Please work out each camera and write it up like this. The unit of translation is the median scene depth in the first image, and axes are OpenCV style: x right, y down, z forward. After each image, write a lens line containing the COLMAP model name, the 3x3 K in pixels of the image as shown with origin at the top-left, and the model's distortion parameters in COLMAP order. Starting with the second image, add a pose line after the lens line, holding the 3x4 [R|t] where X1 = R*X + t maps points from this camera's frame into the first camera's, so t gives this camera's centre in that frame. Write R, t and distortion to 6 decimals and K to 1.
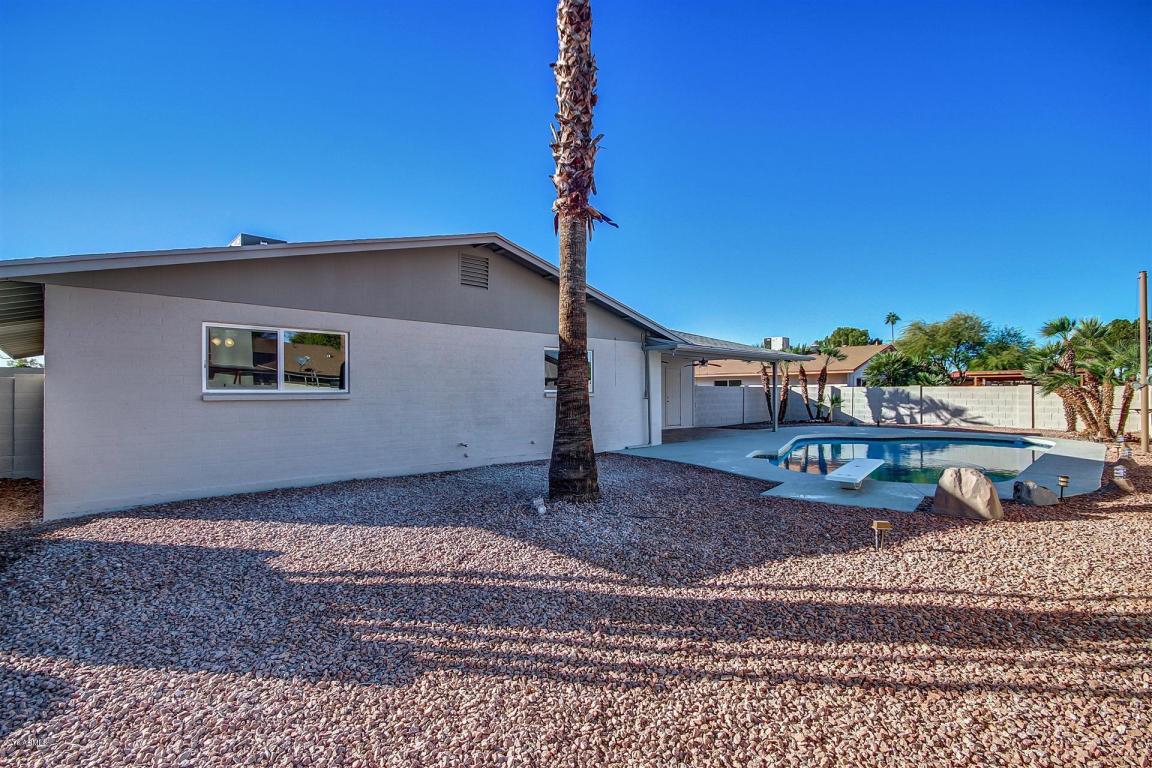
lens RADIAL K [[545.1, 0, 579.8], [0, 545.1, 389.5], [0, 0, 1]] dist [0.004399, -0.000875]
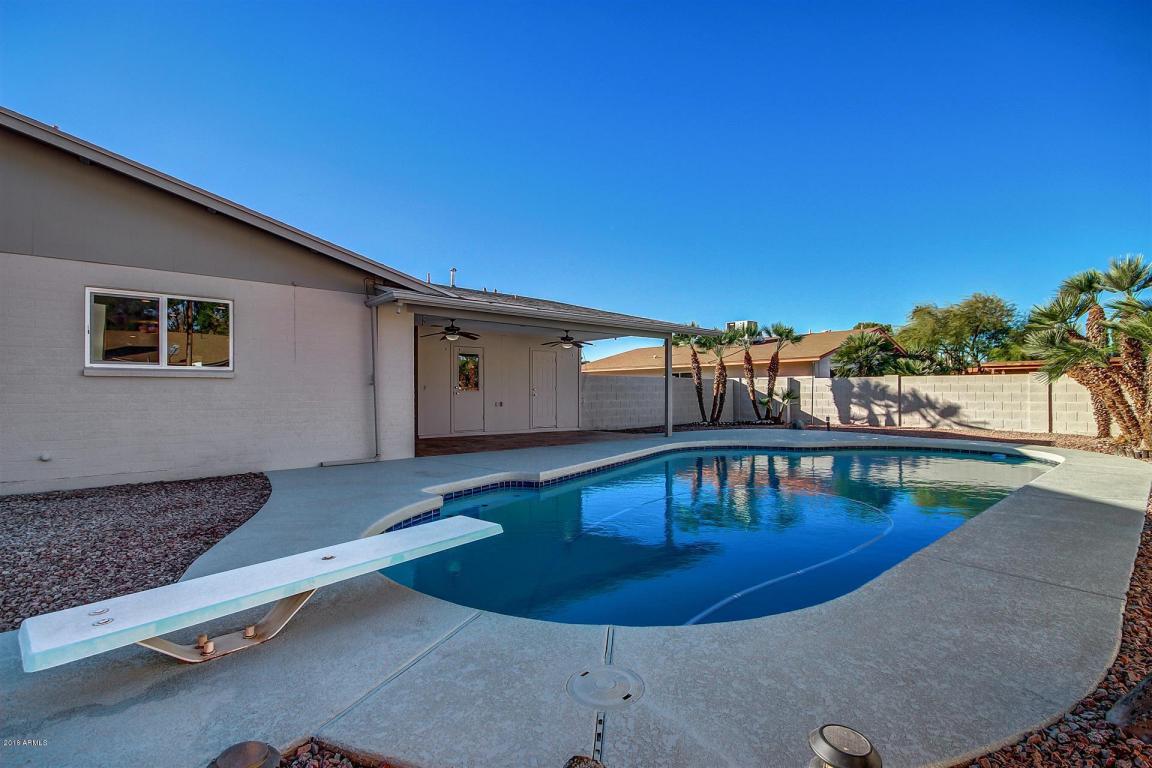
lens RADIAL K [[545.1, 0, 580.4], [0, 545.1, 385.1], [0, 0, 1]] dist [0.004399, -0.000875]
pose [[0.998611, -0.002184, -0.052639, 0.223940], [0.001541, 0.999924, -0.012257, 0.014631], [0.052662, 0.012159, 0.998538, 0.225791]]
